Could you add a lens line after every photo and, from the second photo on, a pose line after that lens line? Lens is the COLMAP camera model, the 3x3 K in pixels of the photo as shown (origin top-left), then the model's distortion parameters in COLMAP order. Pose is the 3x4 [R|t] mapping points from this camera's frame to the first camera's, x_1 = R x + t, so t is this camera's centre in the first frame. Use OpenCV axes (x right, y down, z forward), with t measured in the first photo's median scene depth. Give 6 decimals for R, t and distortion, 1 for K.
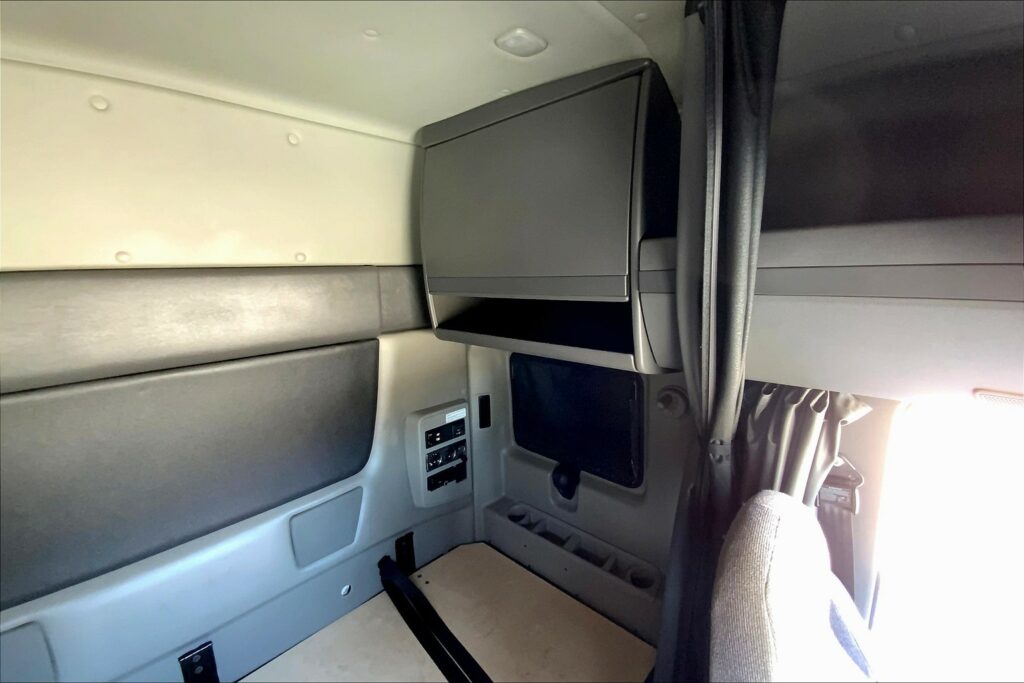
lens RADIAL K [[413.6, 0, 520.1], [0, 413.6, 338.6], [0, 0, 1]] dist [-0.003536, -0.008760]
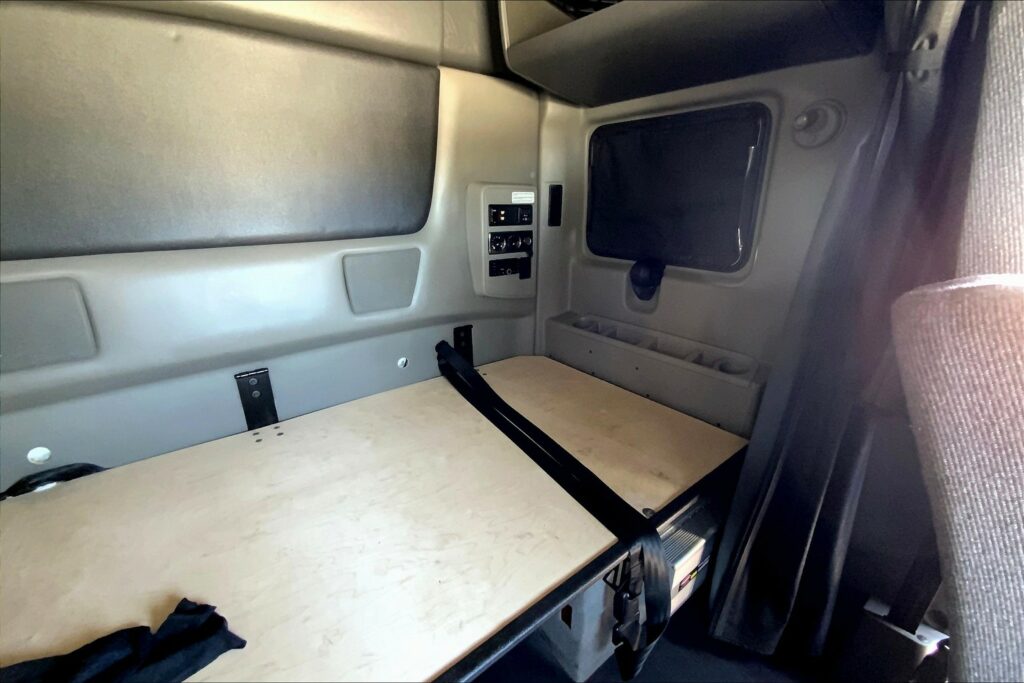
lens RADIAL K [[413.6, 0, 520.0], [0, 413.6, 342.5], [0, 0, 1]] dist [-0.003536, -0.008760]
pose [[0.988797, 0.074867, -0.129132, -0.027733], [-0.049757, 0.980960, 0.187729, 0.333362], [0.140728, -0.179201, 0.973695, 0.096963]]
